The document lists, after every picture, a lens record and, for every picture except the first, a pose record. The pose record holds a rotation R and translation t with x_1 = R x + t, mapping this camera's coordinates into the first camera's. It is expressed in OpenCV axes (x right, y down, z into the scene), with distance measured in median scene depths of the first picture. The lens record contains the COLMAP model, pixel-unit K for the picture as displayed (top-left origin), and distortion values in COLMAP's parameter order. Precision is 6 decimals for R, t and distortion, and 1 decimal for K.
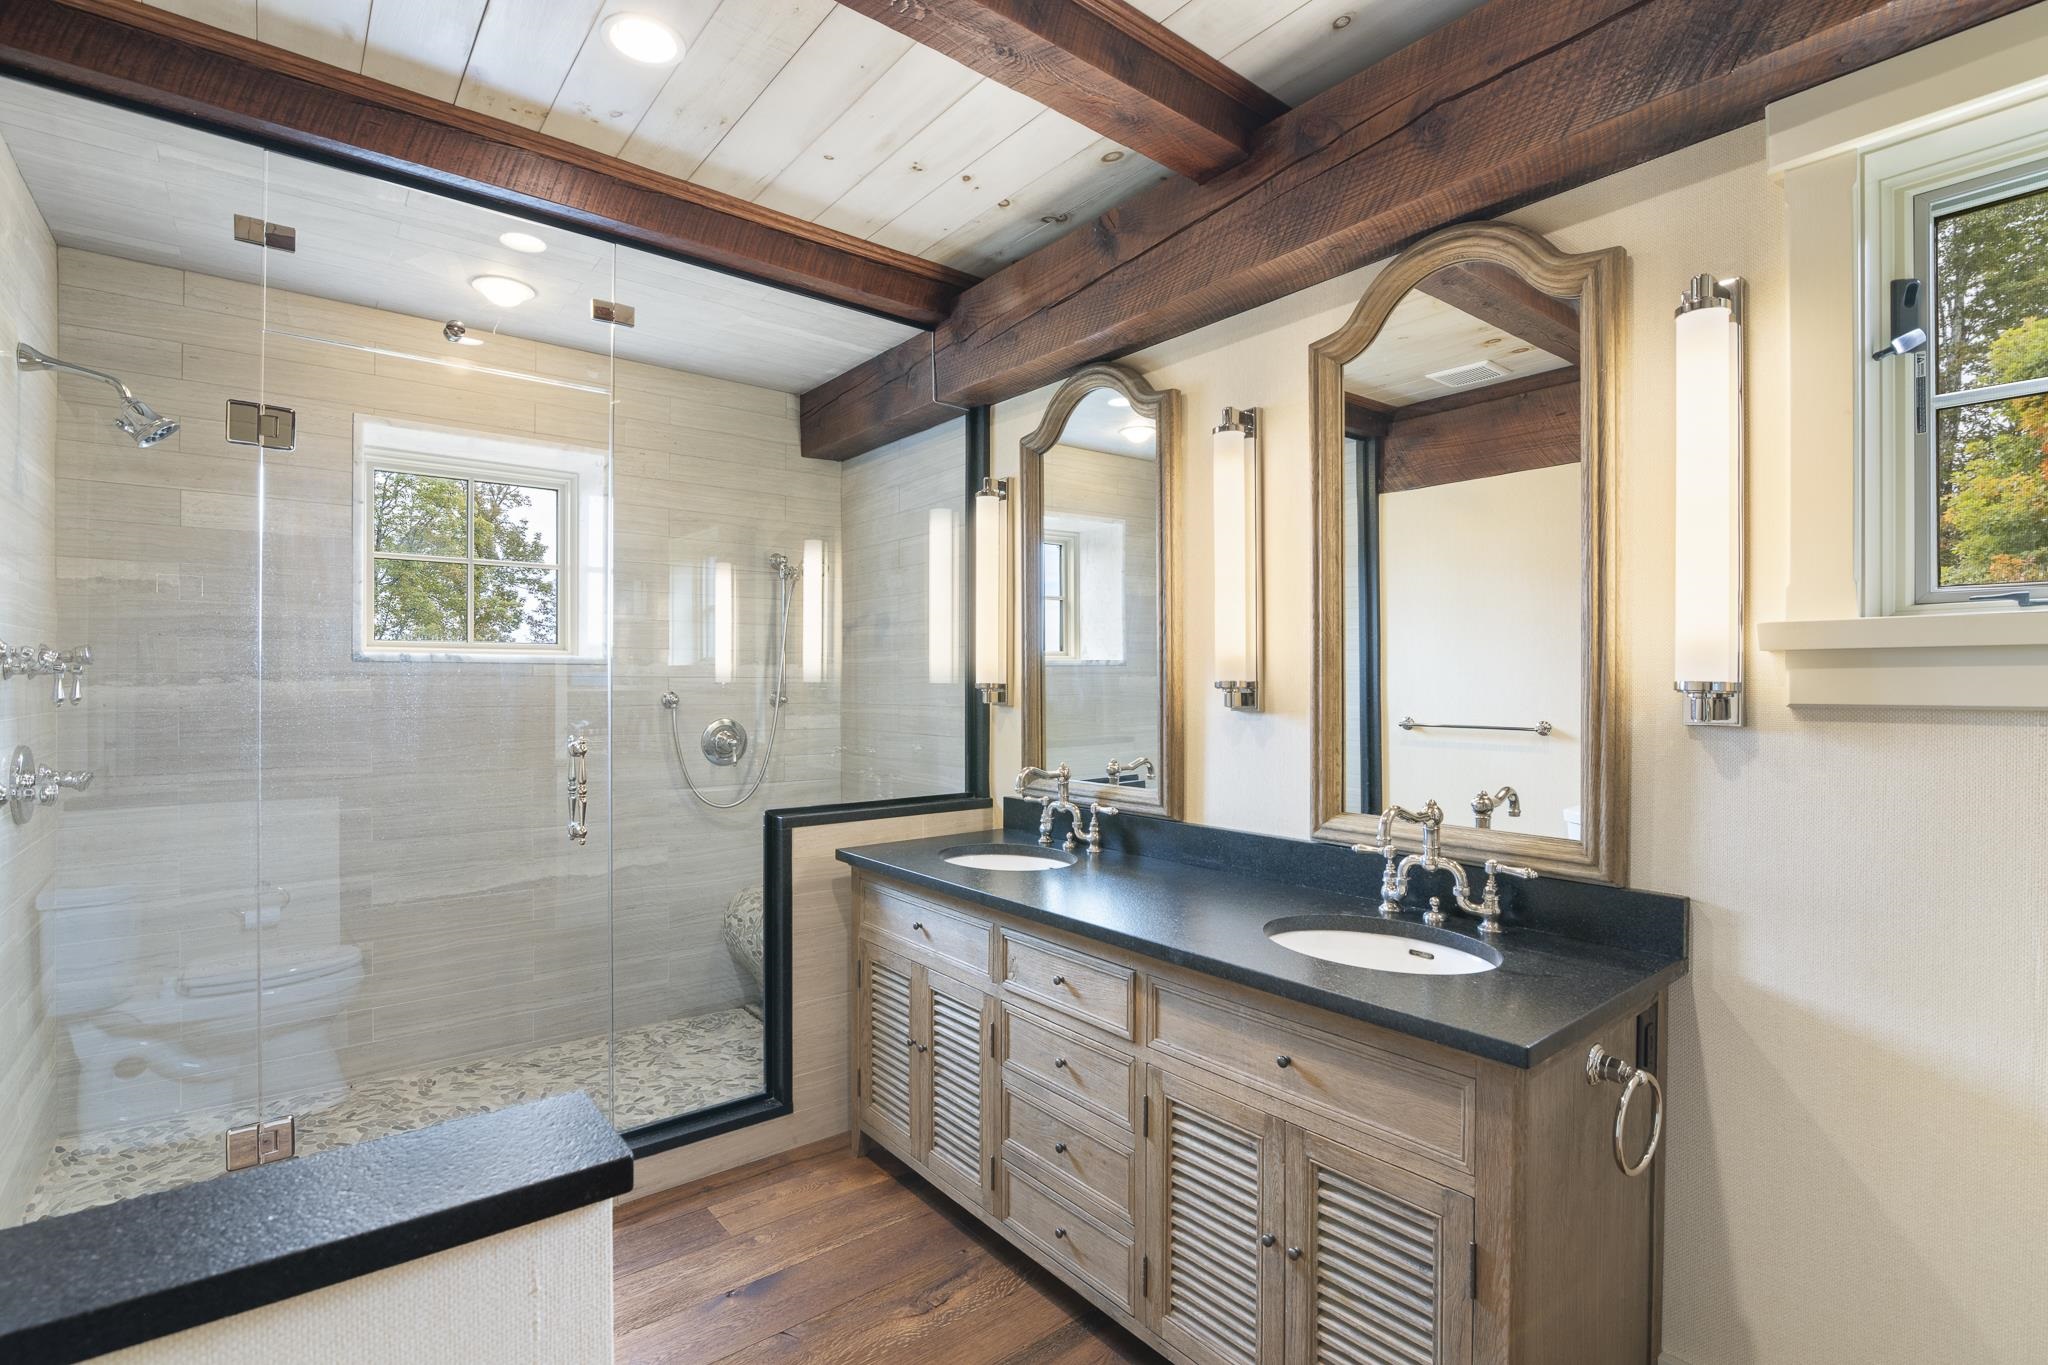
lens RADIAL K [[942.7, 0, 1014.4], [0, 942.7, 683.1], [0, 0, 1]] dist [-0.016904, 0.000616]
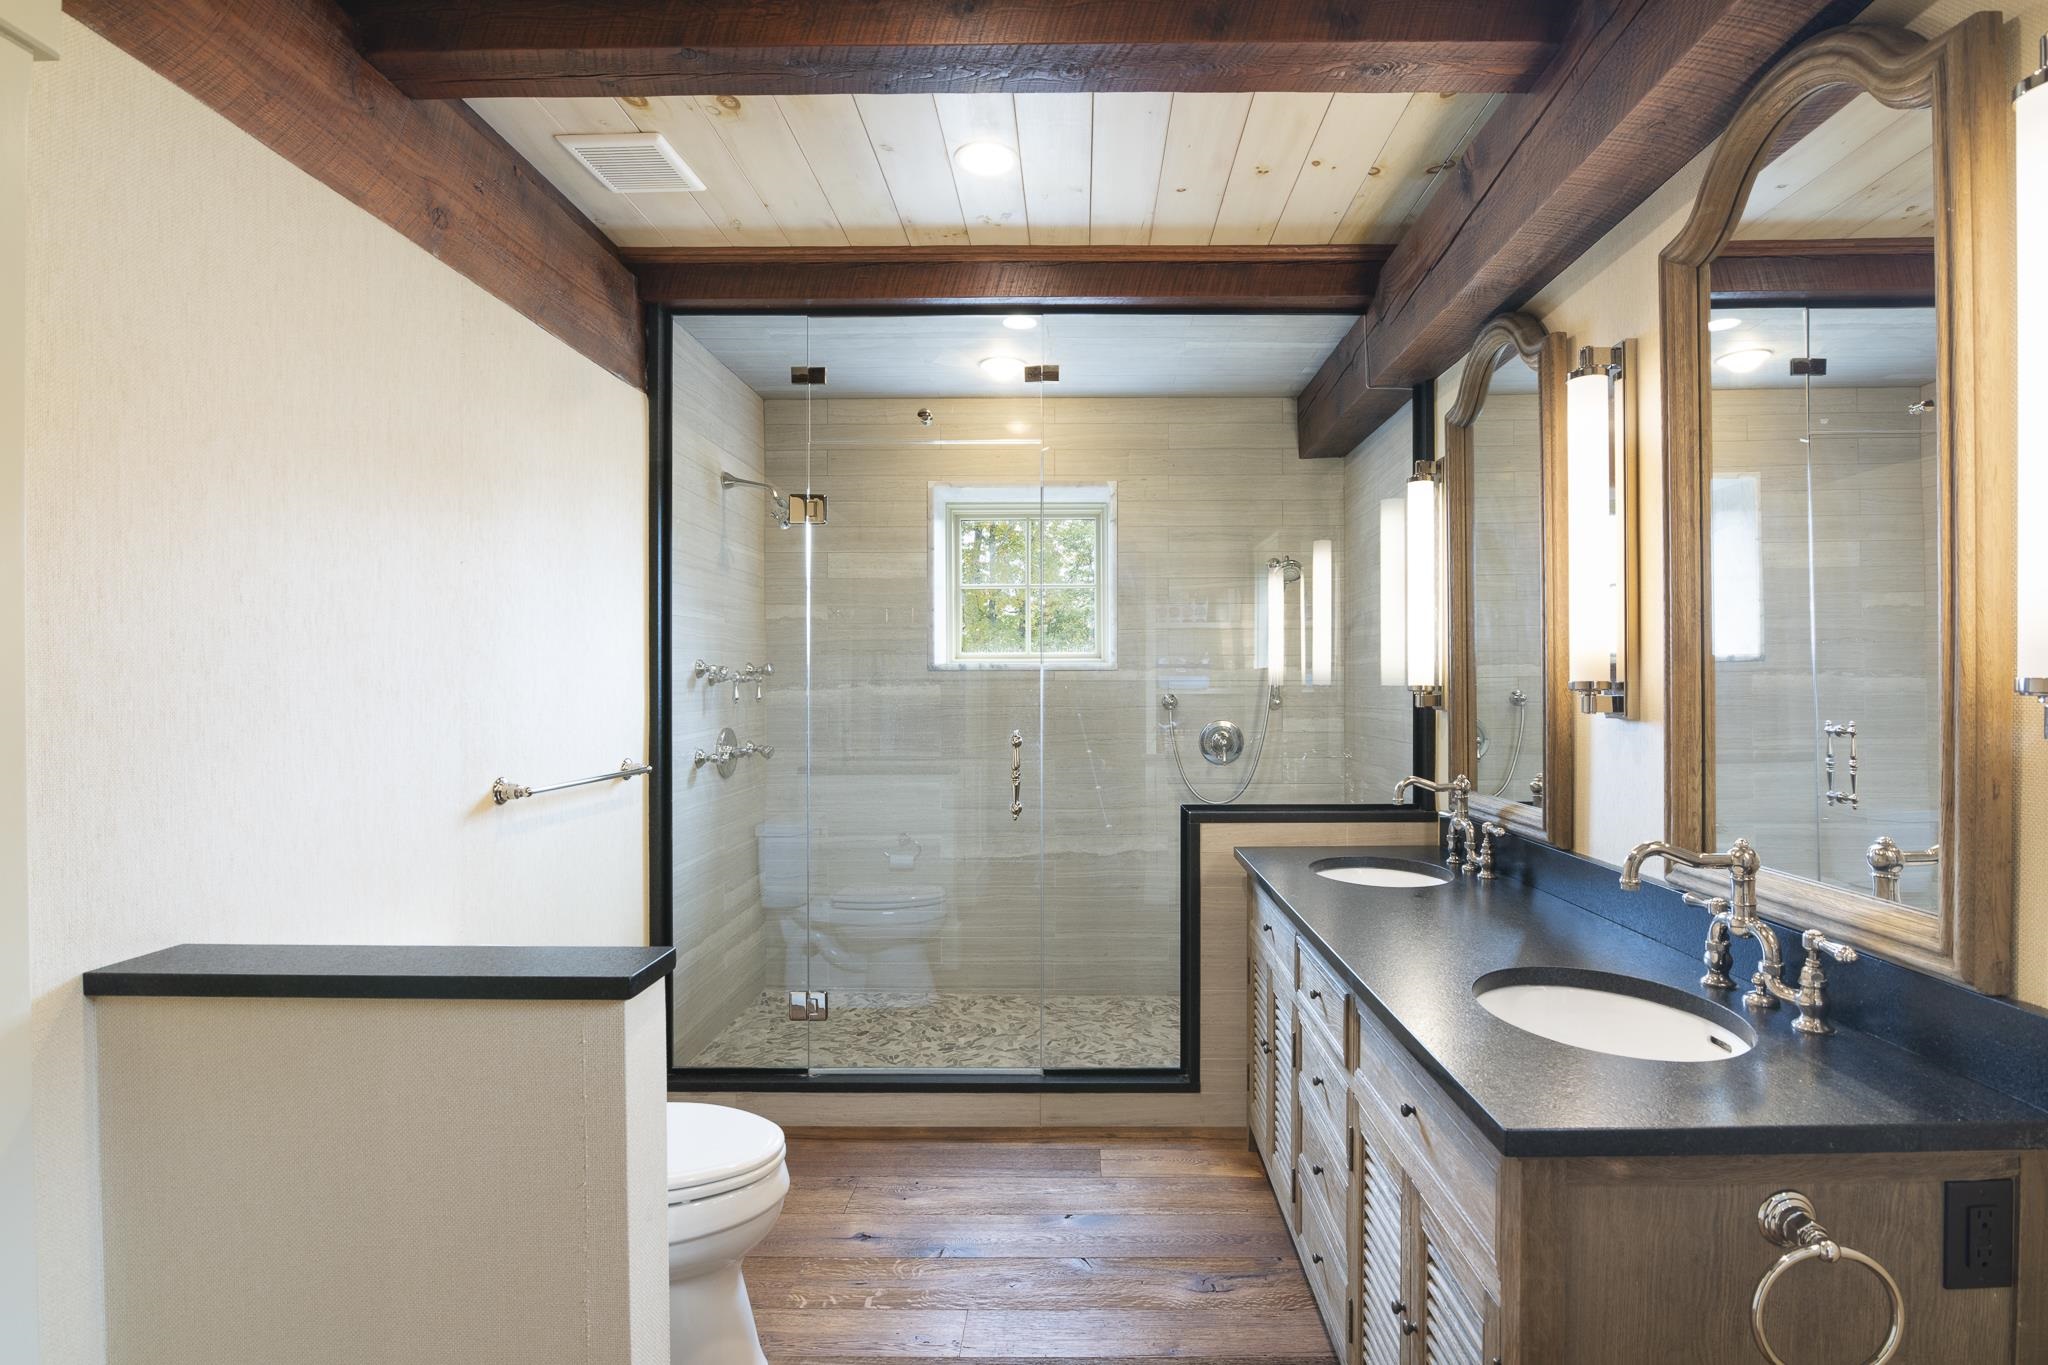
lens RADIAL K [[1001.9, 0, 1084.5], [0, 1001.9, 689.3], [0, 0, 1]] dist [-0.017942, 0.001167]
pose [[0.779510, -0.001980, -0.626387, 0.367415], [0.003889, 0.999991, 0.001679, 0.001238], [0.626378, -0.003745, 0.779511, 0.043696]]
